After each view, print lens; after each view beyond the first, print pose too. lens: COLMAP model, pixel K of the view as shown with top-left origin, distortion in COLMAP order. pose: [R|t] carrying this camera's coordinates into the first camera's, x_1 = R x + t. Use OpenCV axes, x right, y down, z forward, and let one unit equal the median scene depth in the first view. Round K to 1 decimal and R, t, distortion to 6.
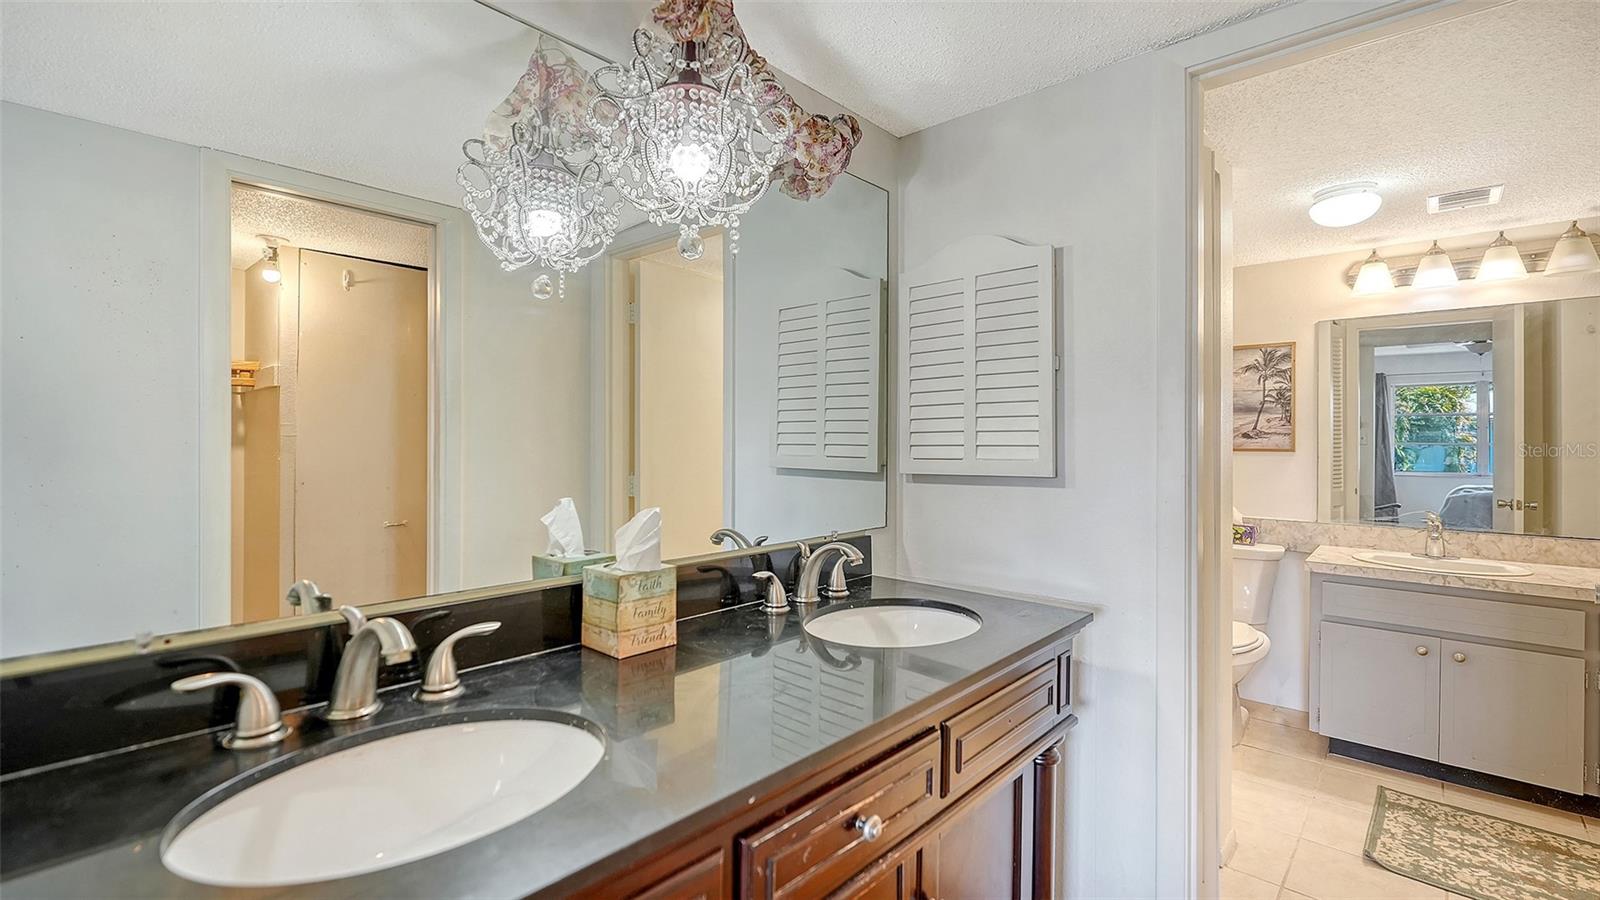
lens RADIAL K [[689.3, 0, 797.4], [0, 689.3, 446.3], [0, 0, 1]] dist [0.000477, 0.000081]
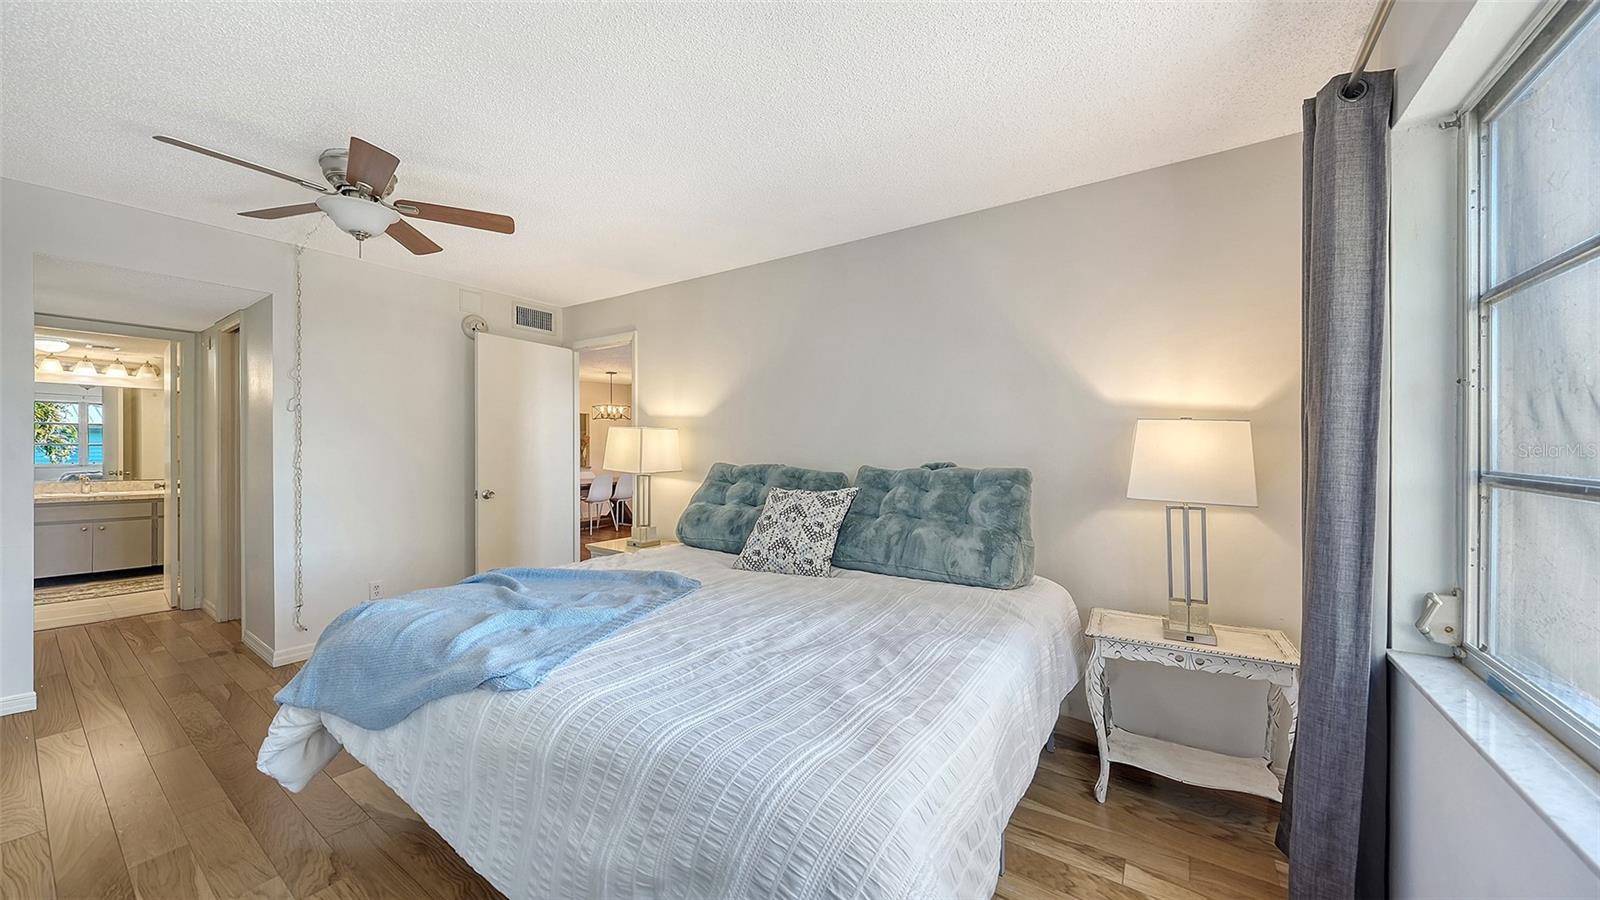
lens RADIAL K [[554.4, 0, 808.0], [0, 554.4, 448.9], [0, 0, 1]] dist [-0.007973, 0.000314]
pose [[-0.154179, 0.000384, 0.988043, -1.329494], [-0.003334, 0.999994, -0.000909, 0.006304], [-0.988037, -0.003435, -0.154177, -1.168534]]
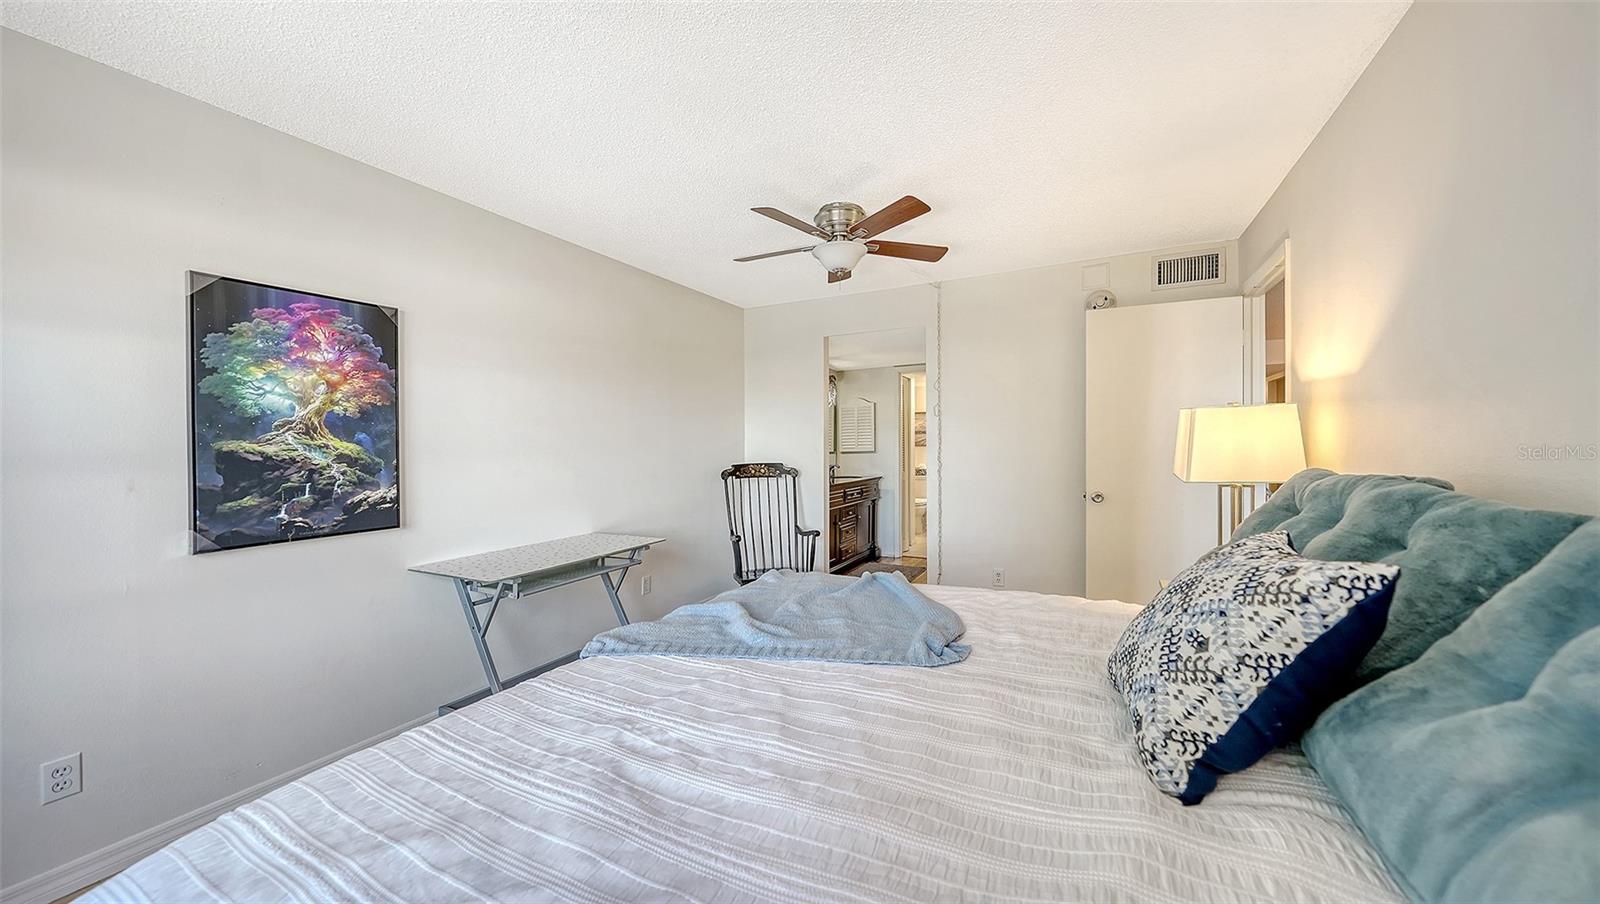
lens RADIAL K [[557.0, 0, 774.7], [0, 557.0, 458.2], [0, 0, 1]] dist [-0.008361, 0.000008]
pose [[0.962942, -0.016647, 0.269193, -0.818140], [0.011992, 0.999749, 0.018927, 0.006432], [-0.269441, -0.014998, 0.962900, -1.554564]]
